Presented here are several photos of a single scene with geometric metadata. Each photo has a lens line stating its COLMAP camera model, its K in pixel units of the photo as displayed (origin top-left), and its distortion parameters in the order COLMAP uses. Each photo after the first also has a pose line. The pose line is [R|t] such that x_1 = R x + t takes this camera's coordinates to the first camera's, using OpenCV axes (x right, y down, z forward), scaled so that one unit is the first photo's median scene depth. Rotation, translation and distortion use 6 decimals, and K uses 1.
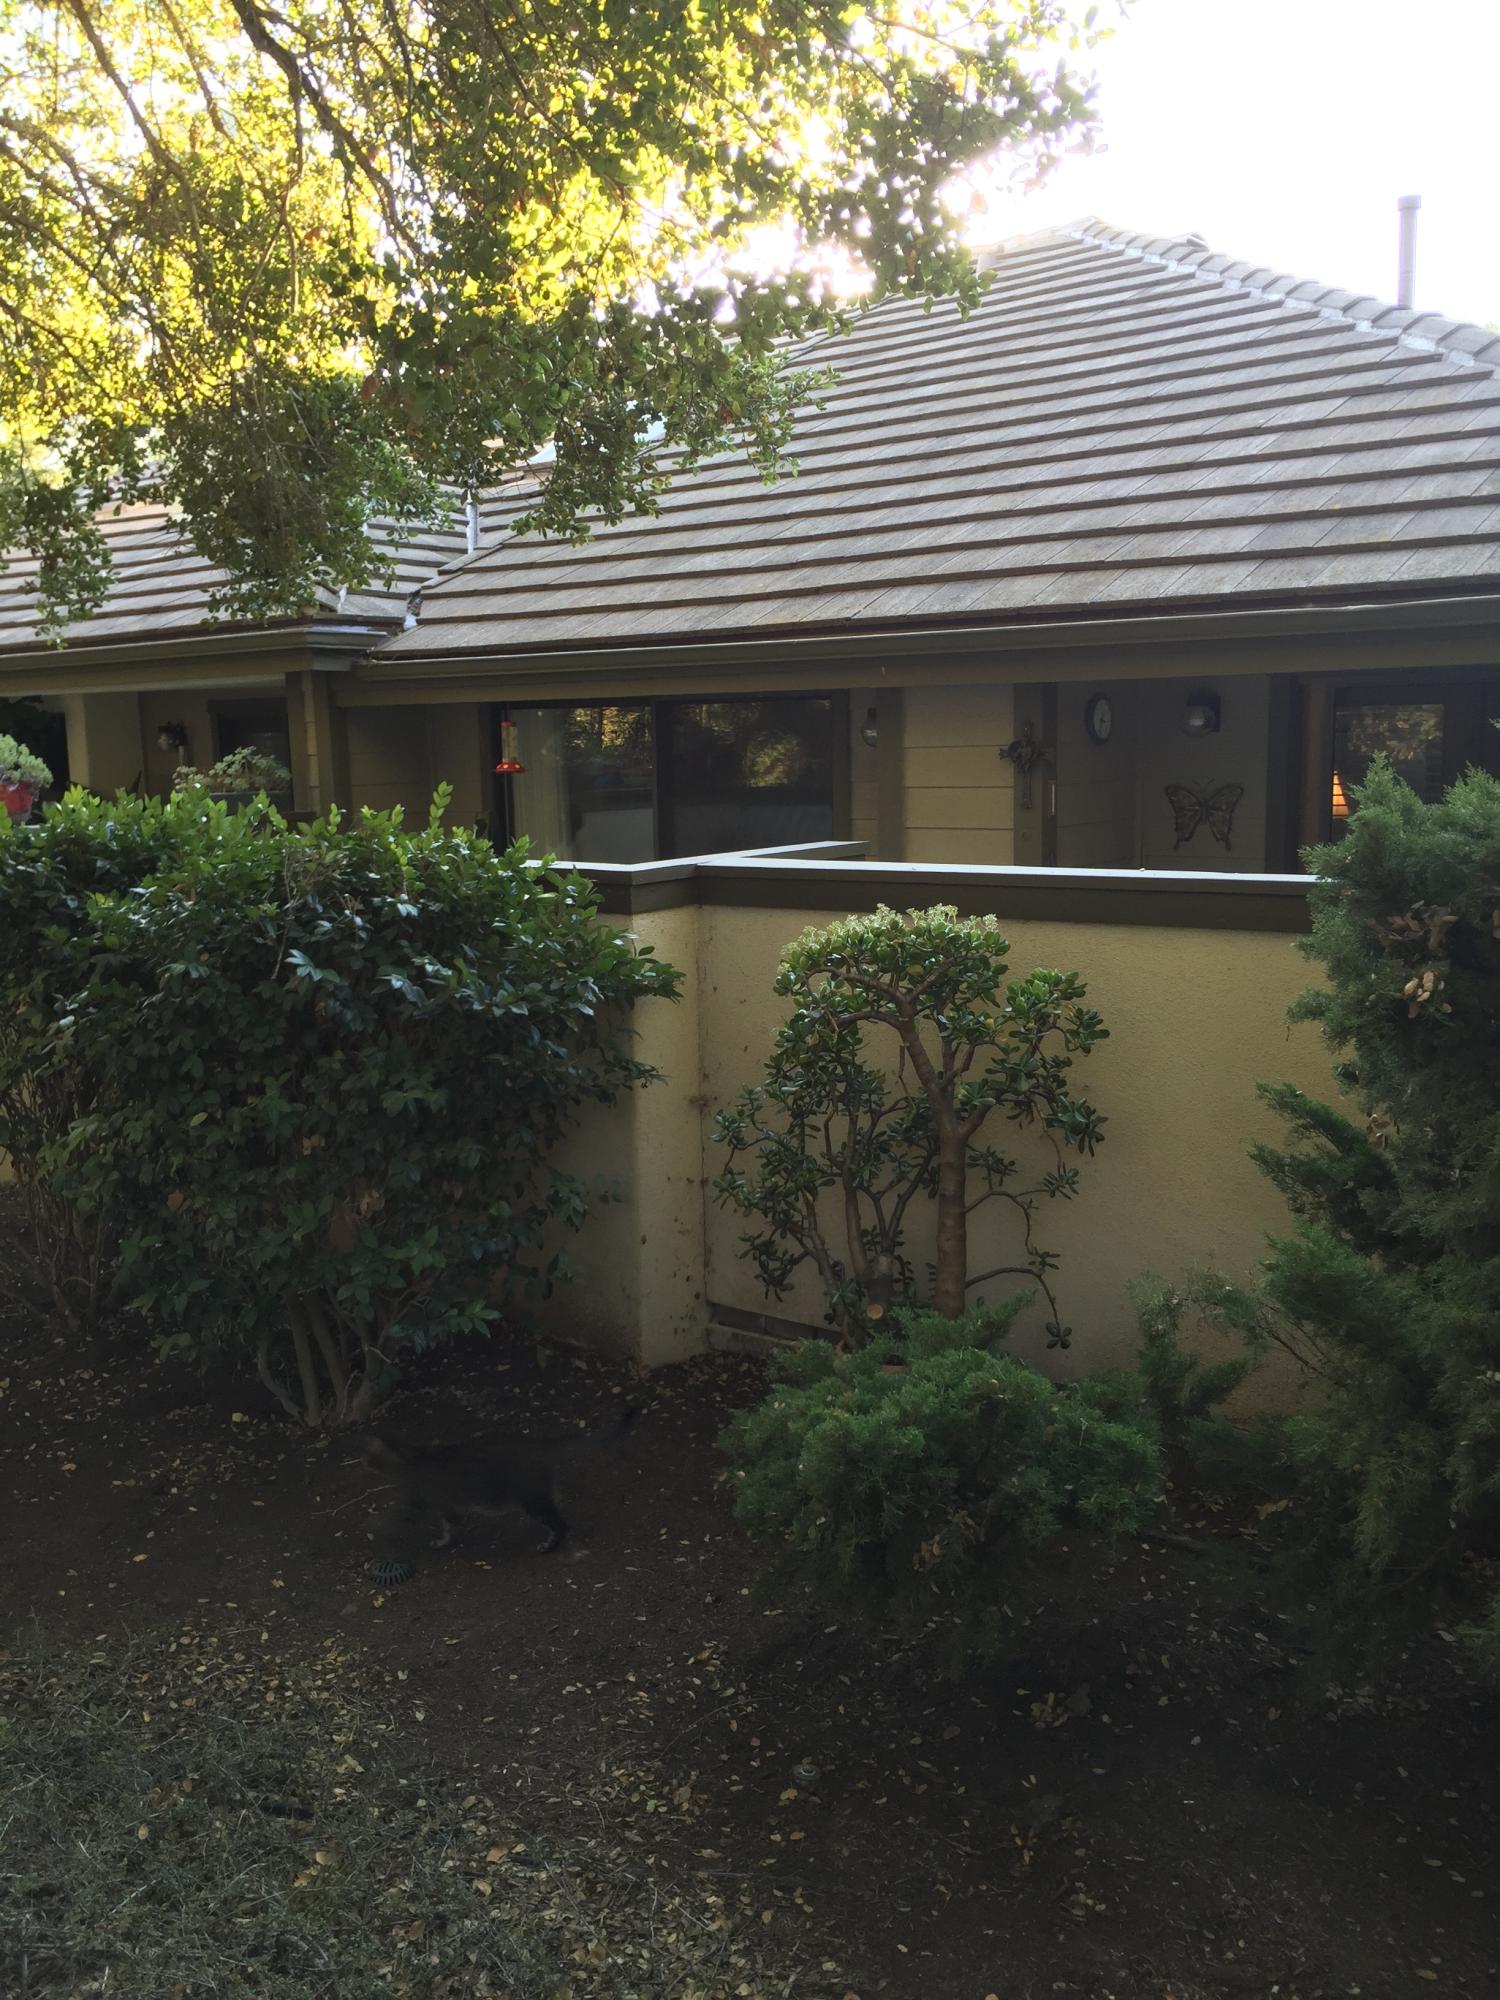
lens RADIAL K [[1706.5, 0, 750.0], [0, 1706.5, 1000.0], [0, 0, 1]] dist [0.084632, -0.138926]
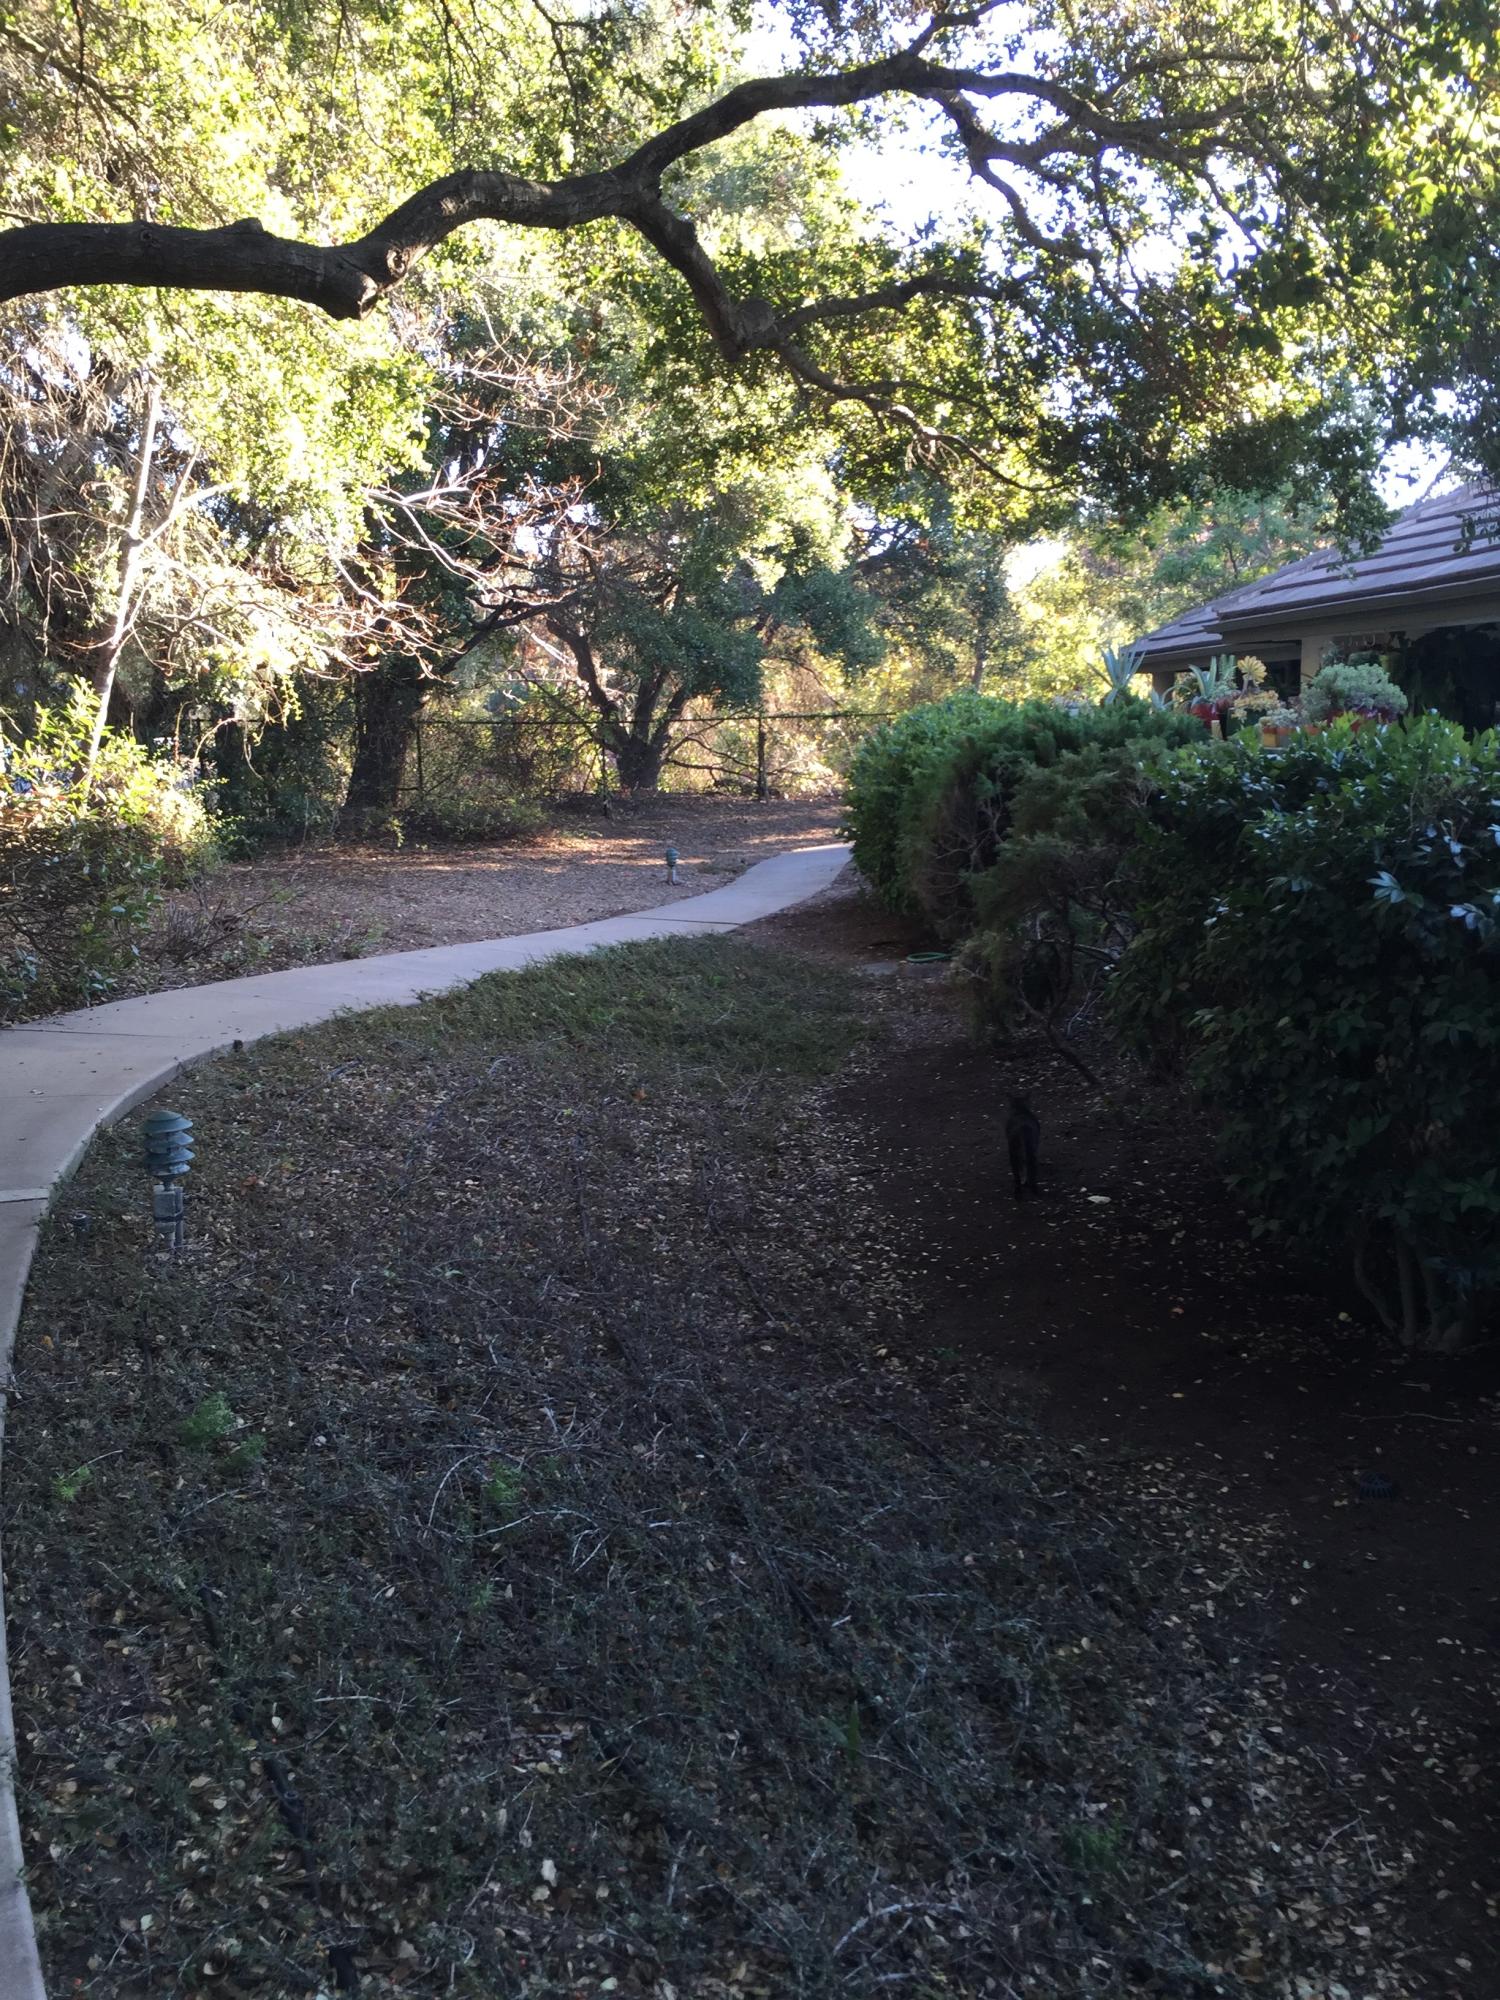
lens RADIAL K [[1706.5, 0, 750.0], [0, 1706.5, 1000.0], [0, 0, 1]] dist [0.084632, -0.138926]
pose [[0.635840, 0.132425, -0.760376, 0.279561], [-0.100693, 0.990984, 0.088387, -0.005858], [0.765225, 0.020365, 0.643441, 0.049841]]
